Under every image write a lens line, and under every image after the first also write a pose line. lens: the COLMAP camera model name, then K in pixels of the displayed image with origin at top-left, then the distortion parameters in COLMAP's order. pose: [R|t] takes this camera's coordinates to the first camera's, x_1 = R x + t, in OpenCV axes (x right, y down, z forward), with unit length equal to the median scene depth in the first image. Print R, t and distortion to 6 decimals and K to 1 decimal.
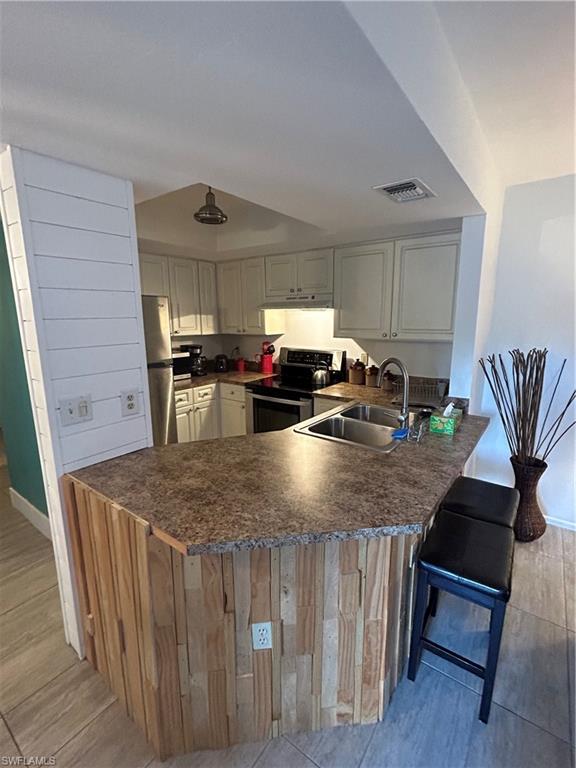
lens RADIAL K [[351.4, 0, 288.0], [0, 351.4, 384.0], [0, 0, 1]] dist [-0.000401, -0.000209]
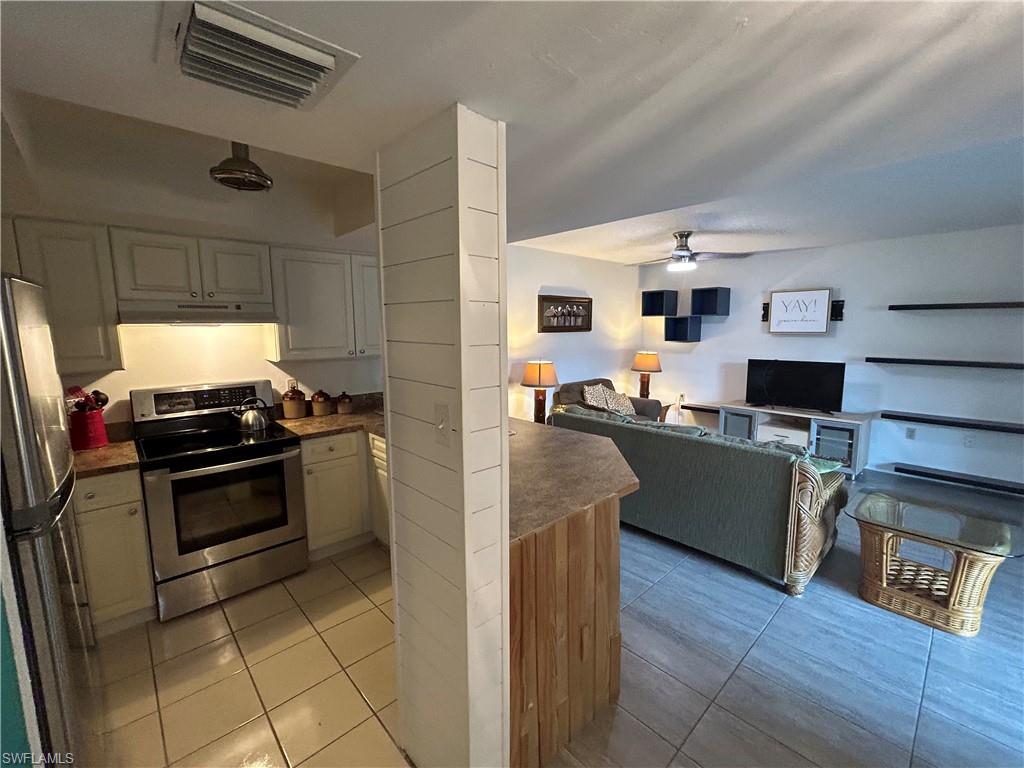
lens RADIAL K [[432.7, 0, 514.5], [0, 432.7, 381.3], [0, 0, 1]] dist [0.001236, 0.000100]
pose [[0.183455, -0.125385, 0.974999, -0.674461], [0.194749, 0.976809, 0.088974, -0.074689], [-0.963544, 0.173557, 0.203619, 0.329301]]
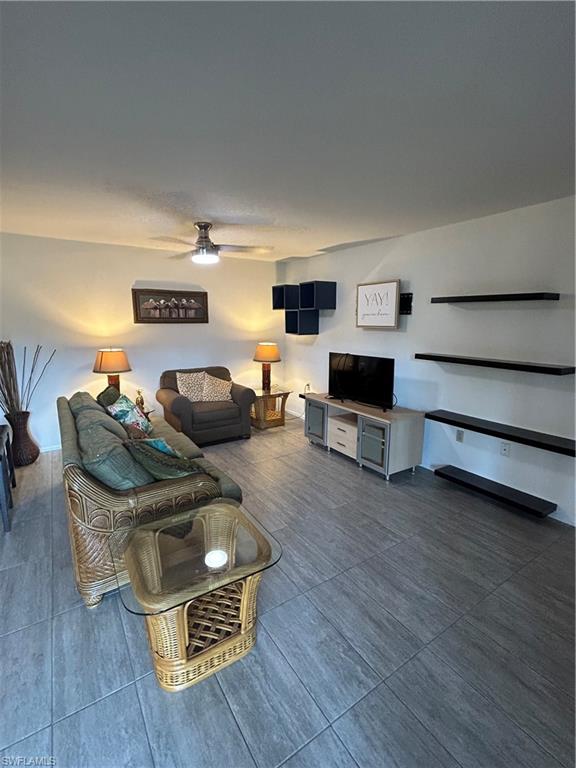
lens RADIAL K [[351.4, 0, 288.0], [0, 351.4, 384.0], [0, 0, 1]] dist [-0.000401, -0.000209]
pose [[0.343969, -0.166362, 0.924126, -0.236001], [0.175553, 0.978220, 0.110757, 0.099281], [-0.922424, 0.124136, 0.365683, -0.515031]]
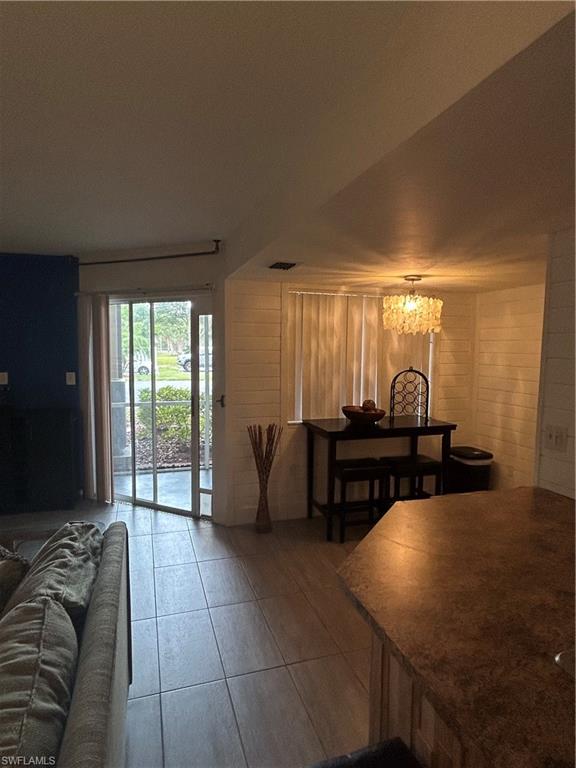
lens RADIAL K [[450.0, 0, 288.0], [0, 450.0, 384.0], [0, 0, 1]] dist [-0.001021, -0.000282]
pose [[-0.583229, 0.070298, -0.809261, 0.482513], [-0.163201, 0.965794, 0.201513, -0.111939], [0.795745, 0.249600, -0.551806, 0.490277]]
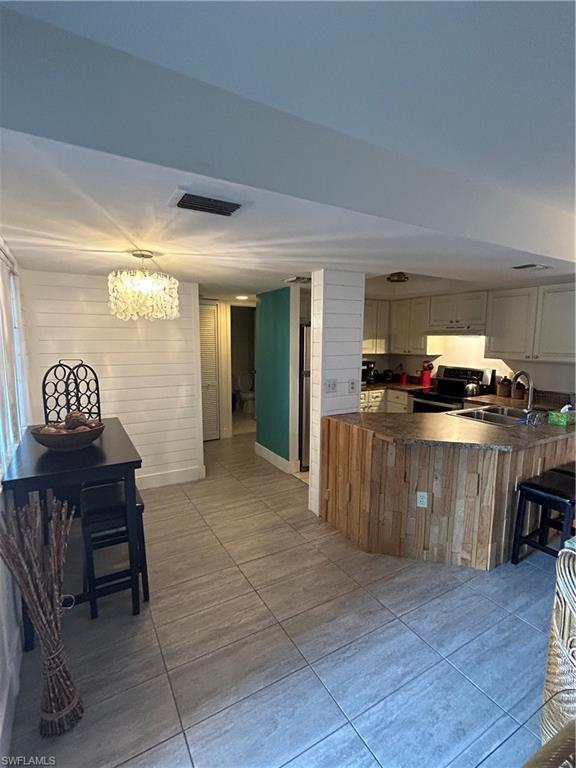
lens RADIAL K [[365.7, 0, 288.0], [0, 365.7, 384.0], [0, 0, 1]] dist [-0.001237, -0.000423]
pose [[0.918168, 0.060635, -0.391524, 0.000545], [-0.086705, 0.995017, -0.049236, 0.087598], [0.386587, 0.079155, 0.918850, -0.485620]]
